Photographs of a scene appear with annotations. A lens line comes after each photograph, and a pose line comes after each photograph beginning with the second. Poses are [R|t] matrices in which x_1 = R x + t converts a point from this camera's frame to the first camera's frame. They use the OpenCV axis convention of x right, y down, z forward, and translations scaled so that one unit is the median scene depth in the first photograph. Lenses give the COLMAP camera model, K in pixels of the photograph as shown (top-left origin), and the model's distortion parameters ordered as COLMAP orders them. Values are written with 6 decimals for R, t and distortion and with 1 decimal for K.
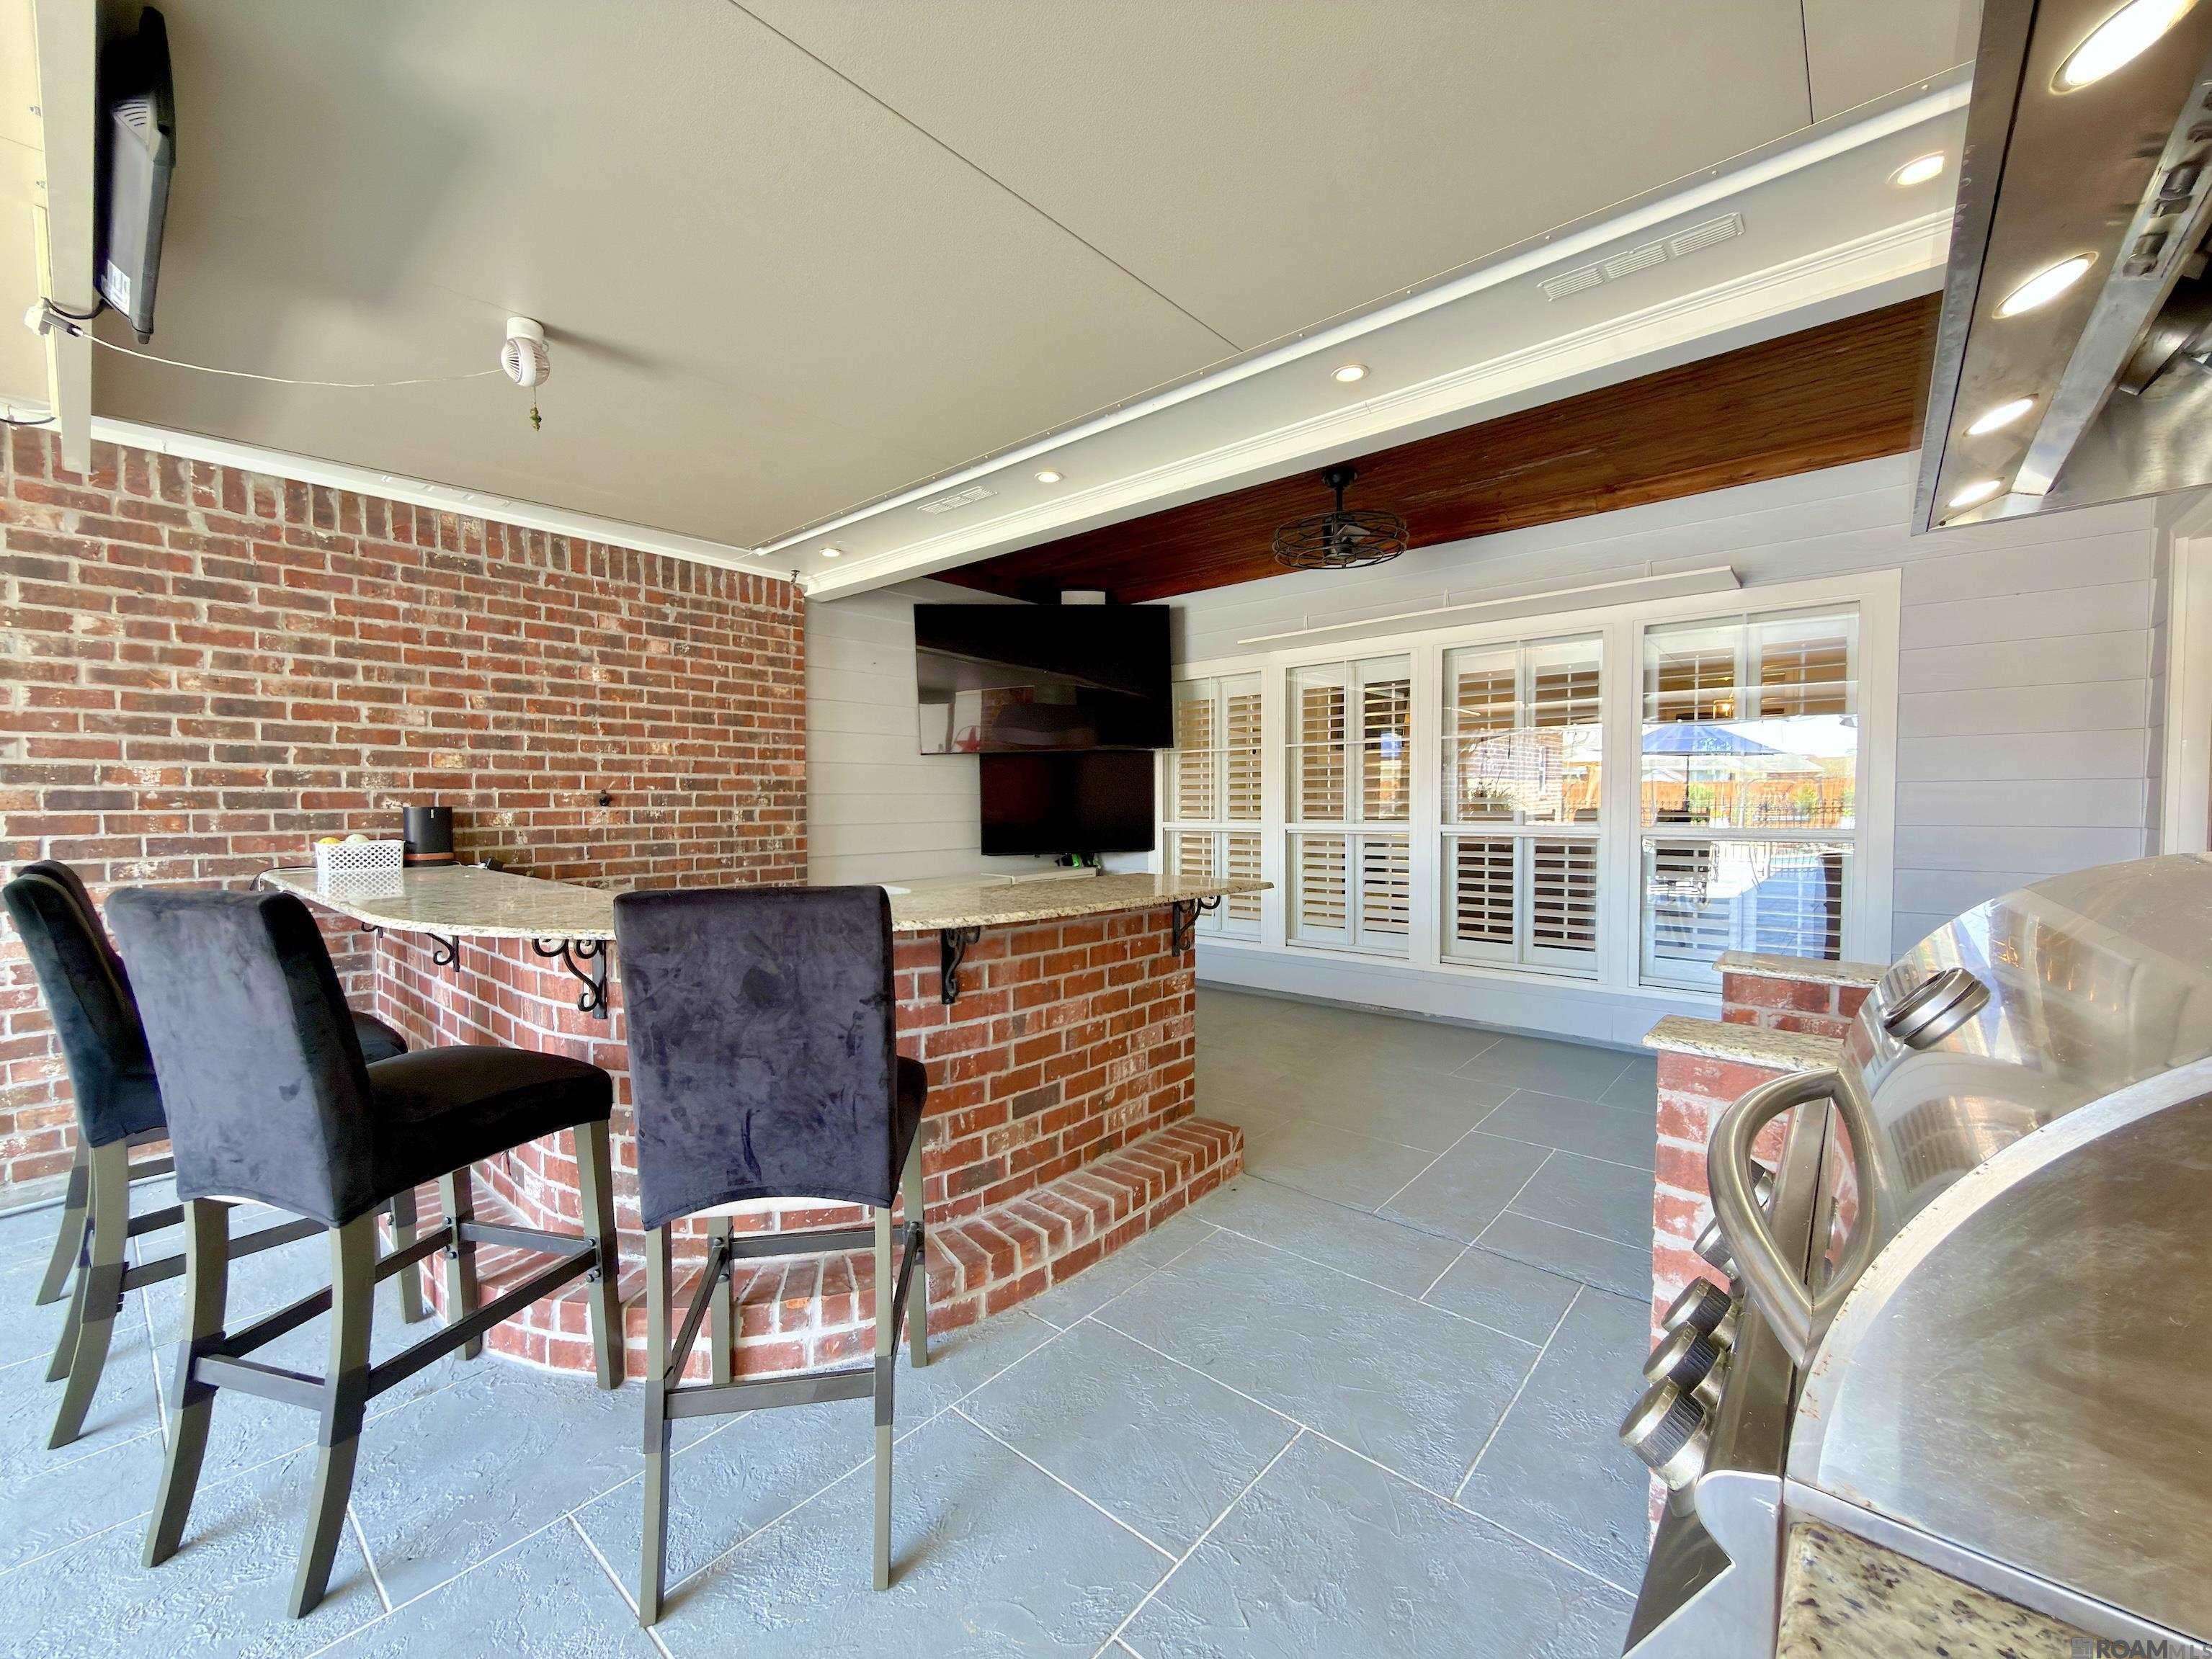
lens RADIAL K [[881.5, 0, 1112.1], [0, 881.5, 830.2], [0, 0, 1]] dist [-0.000178, 0.000228]
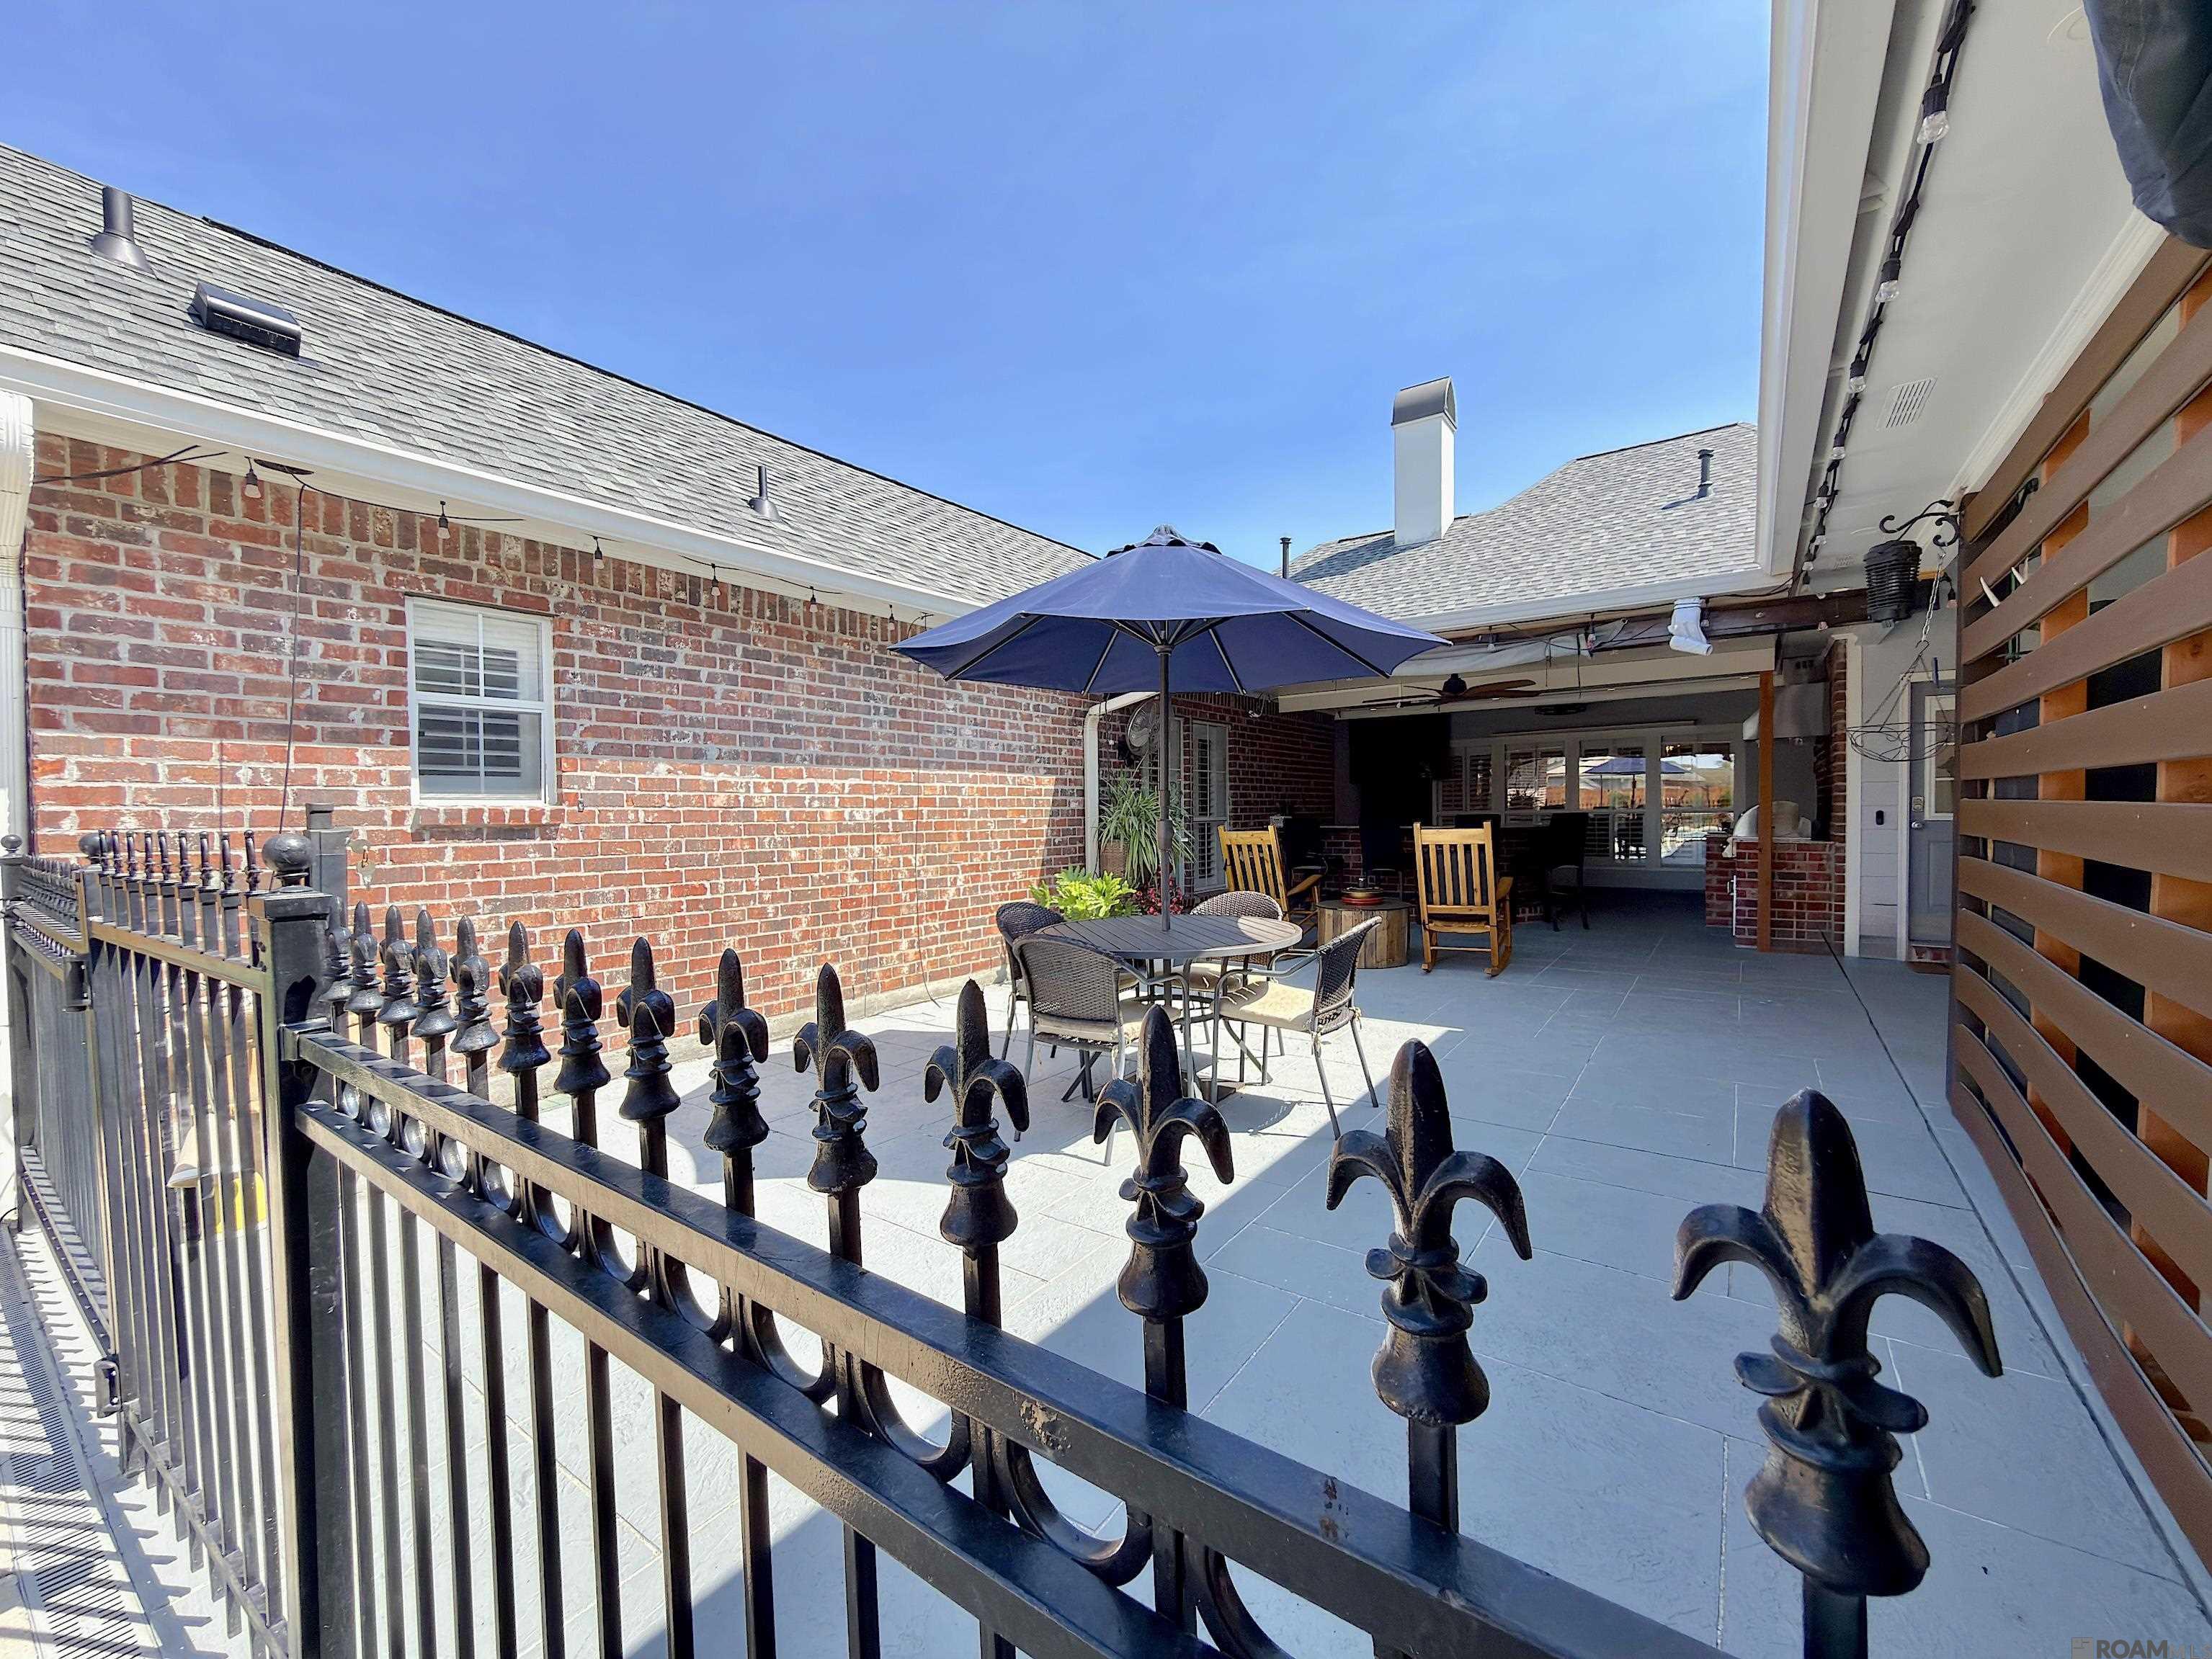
lens RADIAL K [[881.5, 0, 1113.6], [0, 881.5, 832.0], [0, 0, 1]] dist [-0.000178, 0.000228]
pose [[0.995706, -0.012890, 0.091668, -1.427417], [0.013707, 0.999872, -0.008286, 0.070856], [-0.091550, 0.009507, 0.995755, -1.666909]]
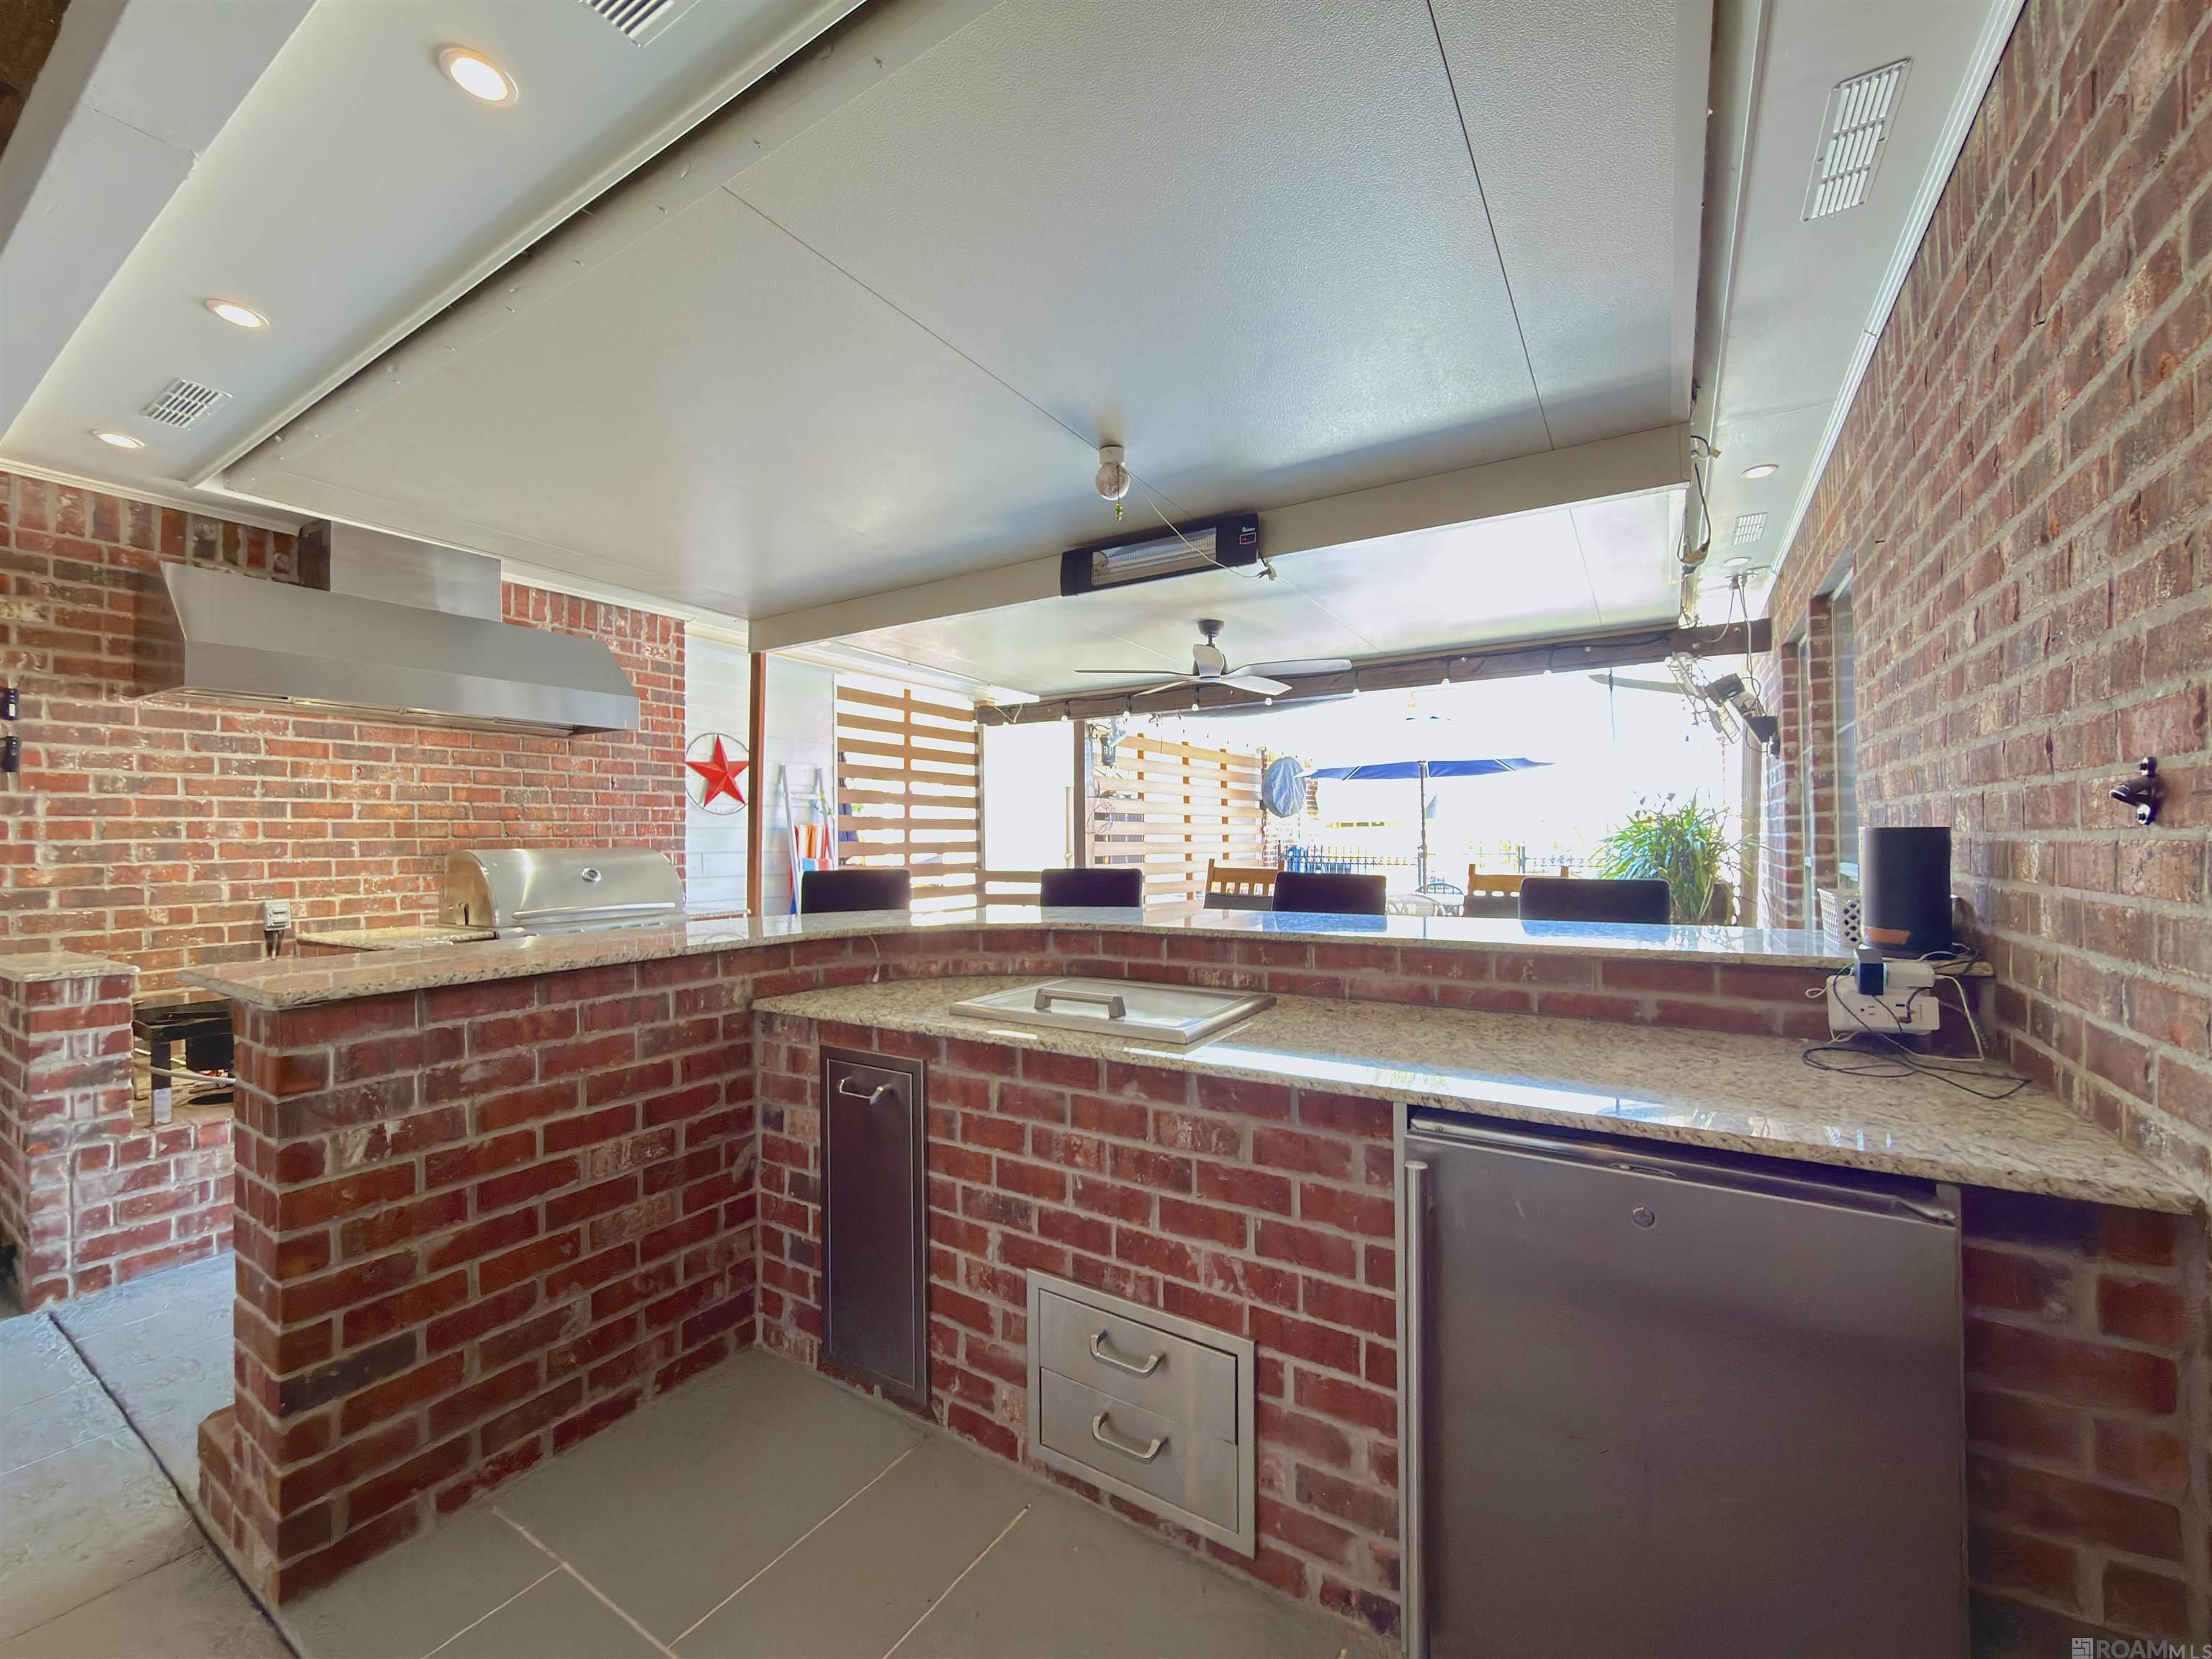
lens RADIAL K [[881.6, 0, 1109.2], [0, 881.6, 833.7], [0, 0, 1]] dist [-0.000178, 0.000228]
pose [[-0.988847, 0.009495, -0.148634, -0.256259], [0.005515, 0.999616, 0.027171, -0.032966], [0.148835, 0.026048, -0.988519, 1.213623]]
